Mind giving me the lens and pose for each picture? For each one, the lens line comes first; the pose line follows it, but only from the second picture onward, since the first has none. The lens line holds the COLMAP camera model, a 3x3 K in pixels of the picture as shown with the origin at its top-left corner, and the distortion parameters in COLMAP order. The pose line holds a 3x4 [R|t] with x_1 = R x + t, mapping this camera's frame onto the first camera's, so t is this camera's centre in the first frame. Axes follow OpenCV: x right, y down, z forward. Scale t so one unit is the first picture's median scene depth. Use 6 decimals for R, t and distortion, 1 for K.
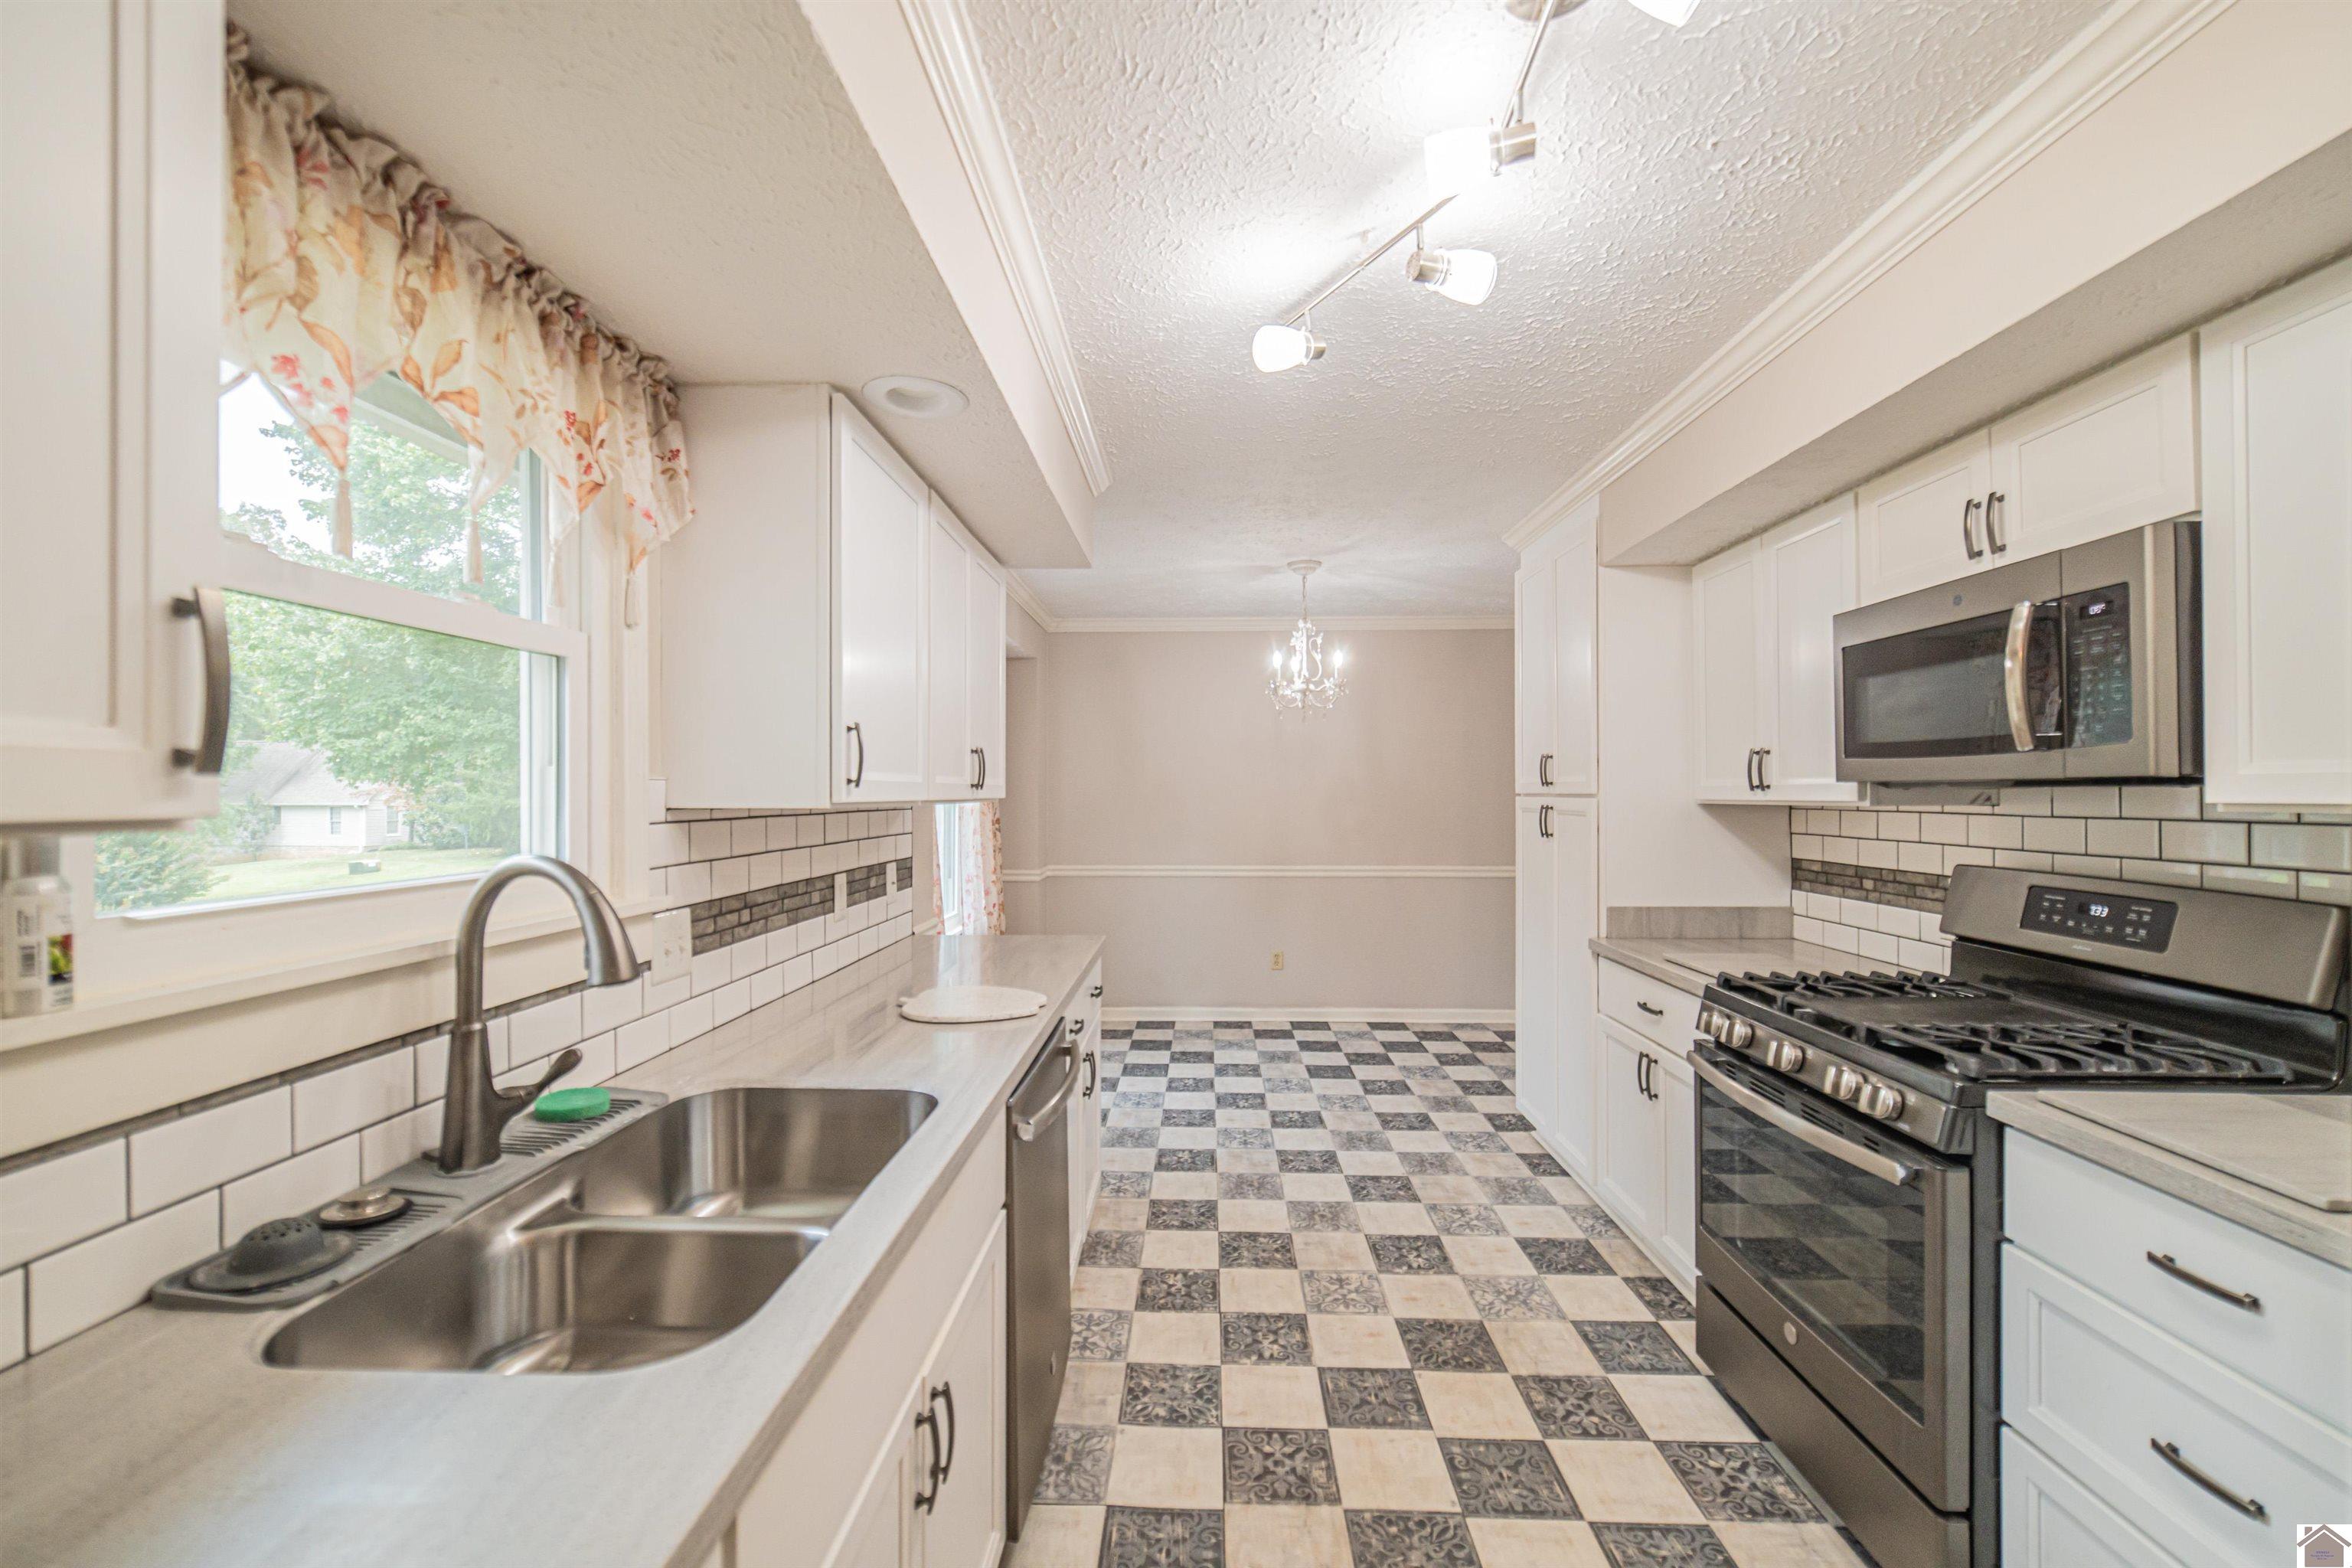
lens RADIAL K [[928.8, 0, 1169.5], [0, 928.8, 793.8], [0, 0, 1]] dist [-0.007519, 0.004146]
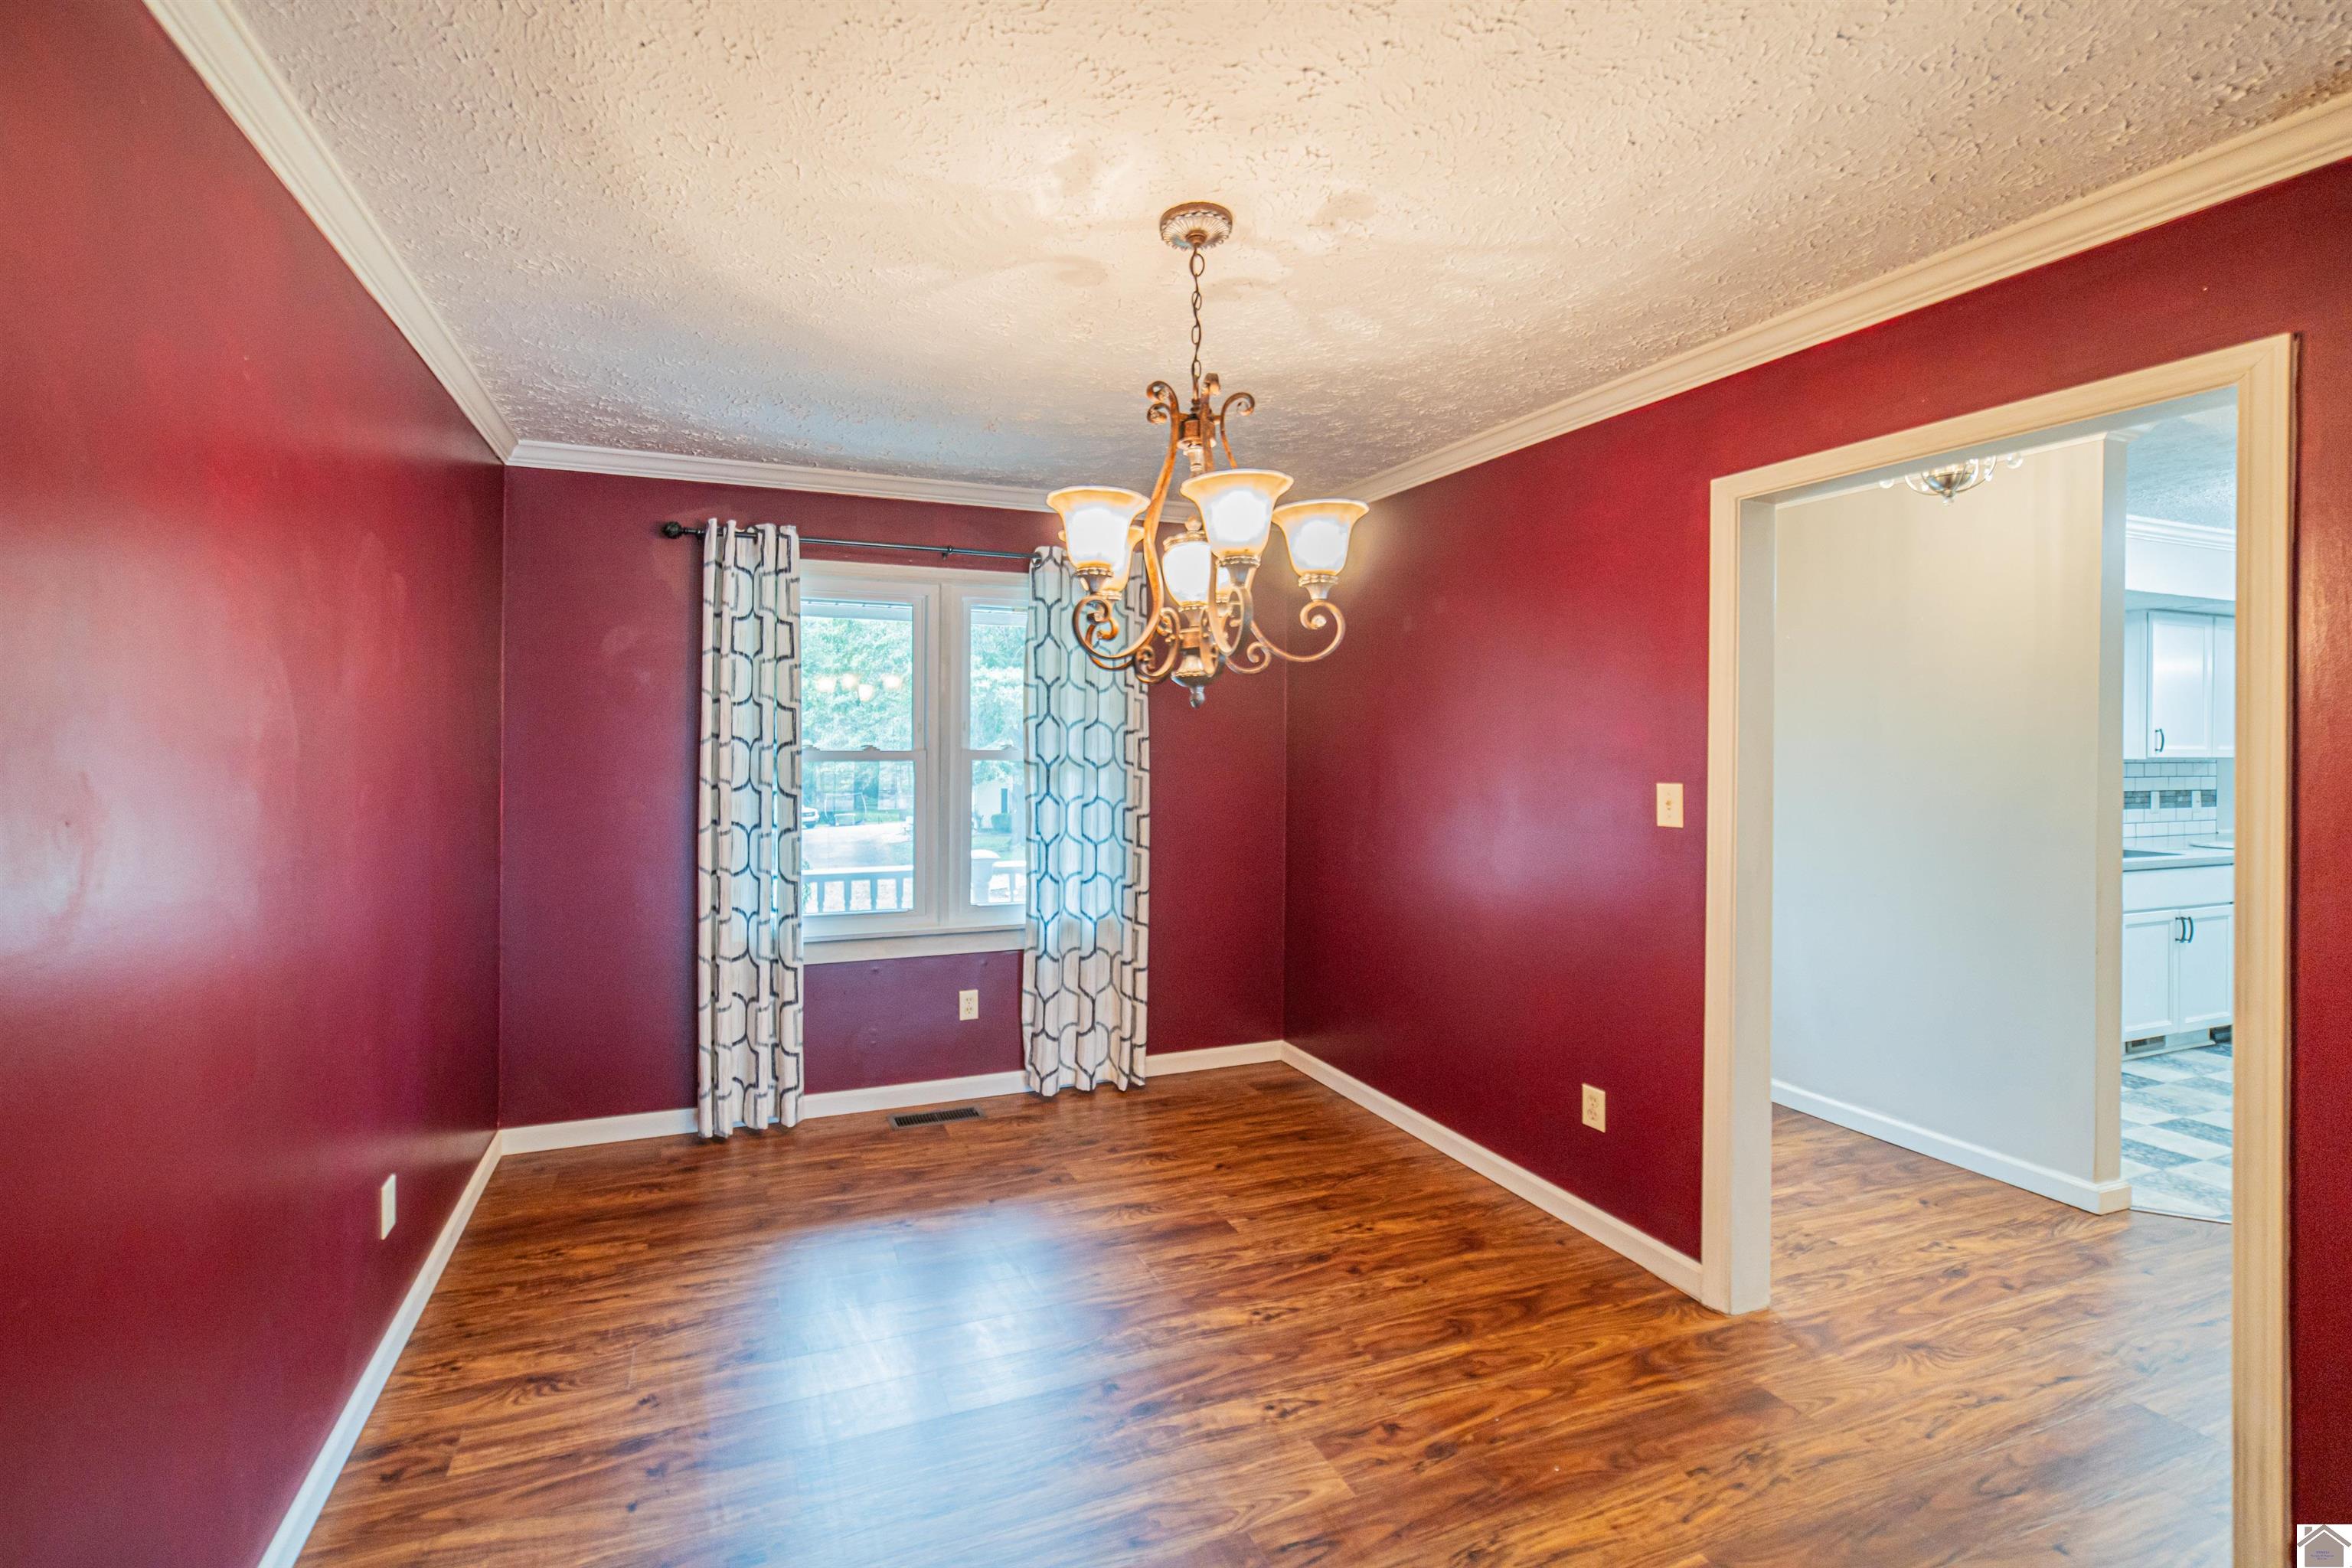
lens RADIAL K [[953.1, 0, 1010.6], [0, 953.1, 747.1], [0, 0, 1]] dist [0.000414, 0.000237]
pose [[0.332888, 0.006159, -0.942946, 1.053524], [-0.006654, 0.999969, 0.004183, -0.009172], [0.942943, 0.004882, 0.332919, -2.782889]]
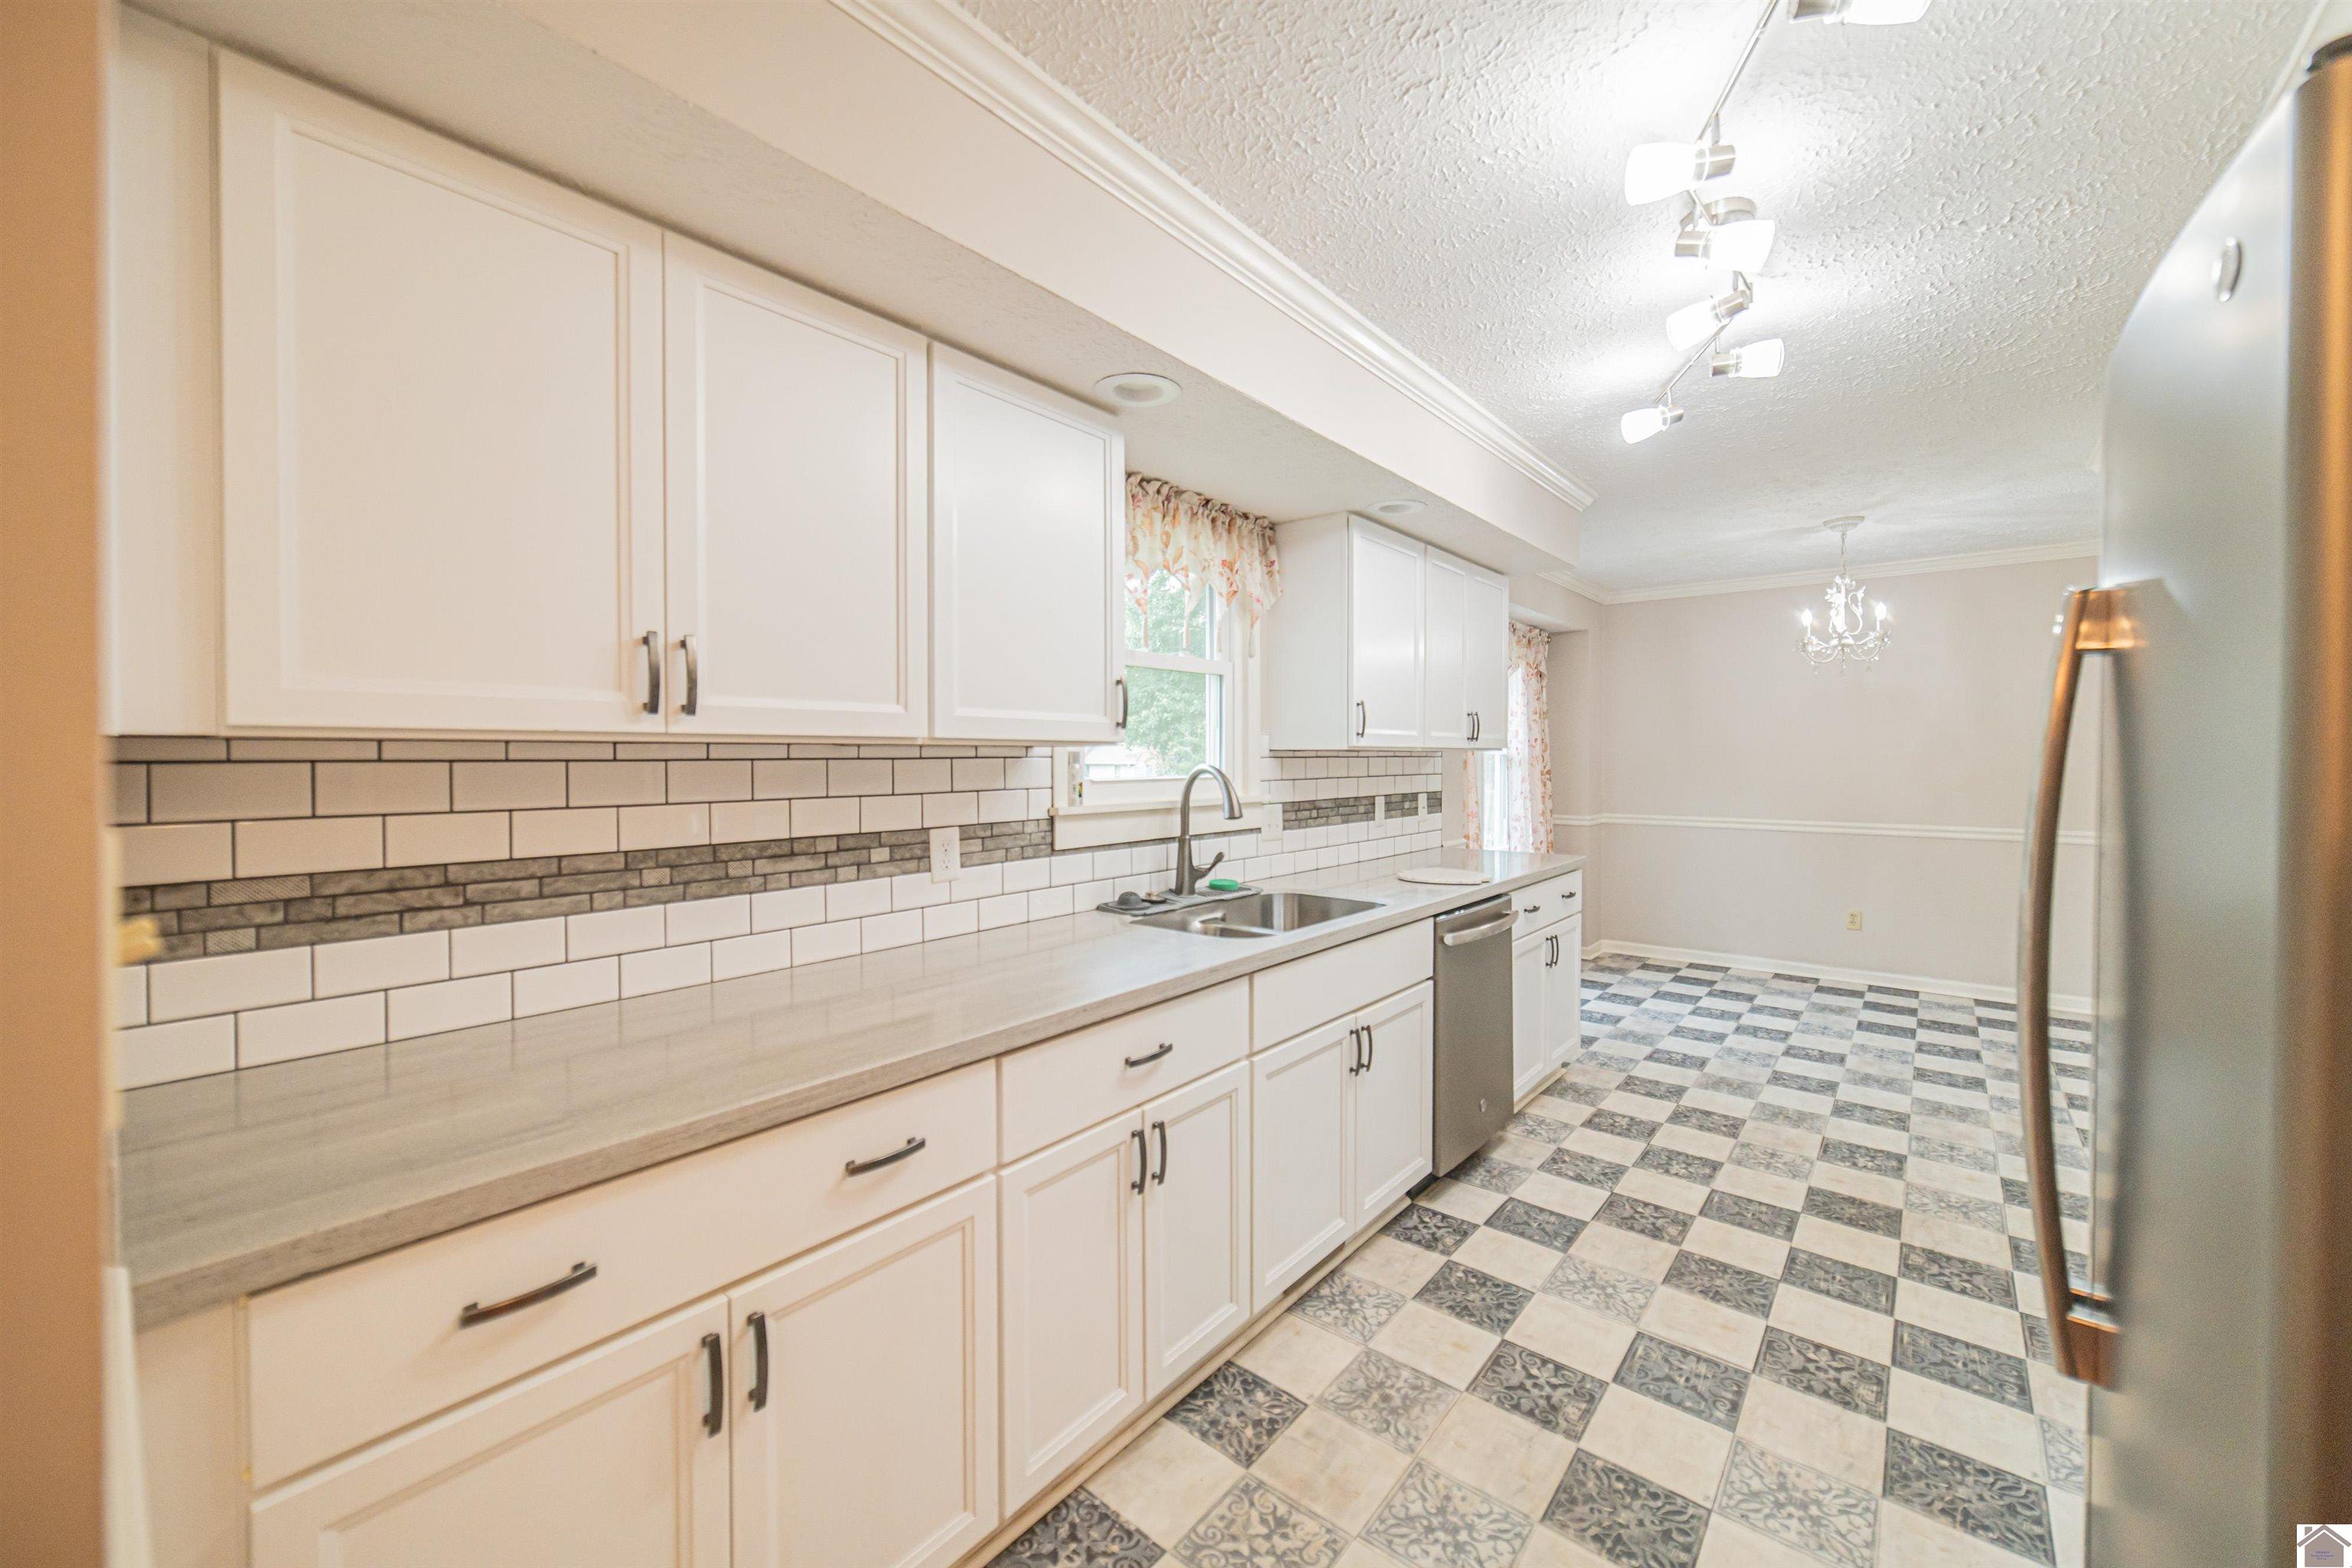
lens RADIAL K [[911.7, 0, 1181.0], [0, 911.7, 782.0], [0, 0, 1]] dist [-0.000160, 0.000331]
pose [[0.788601, 0.018182, -0.614637, 0.398289], [-0.001698, 0.999623, 0.027392, 0.026862], [0.614903, -0.020558, 0.788335, -0.501972]]
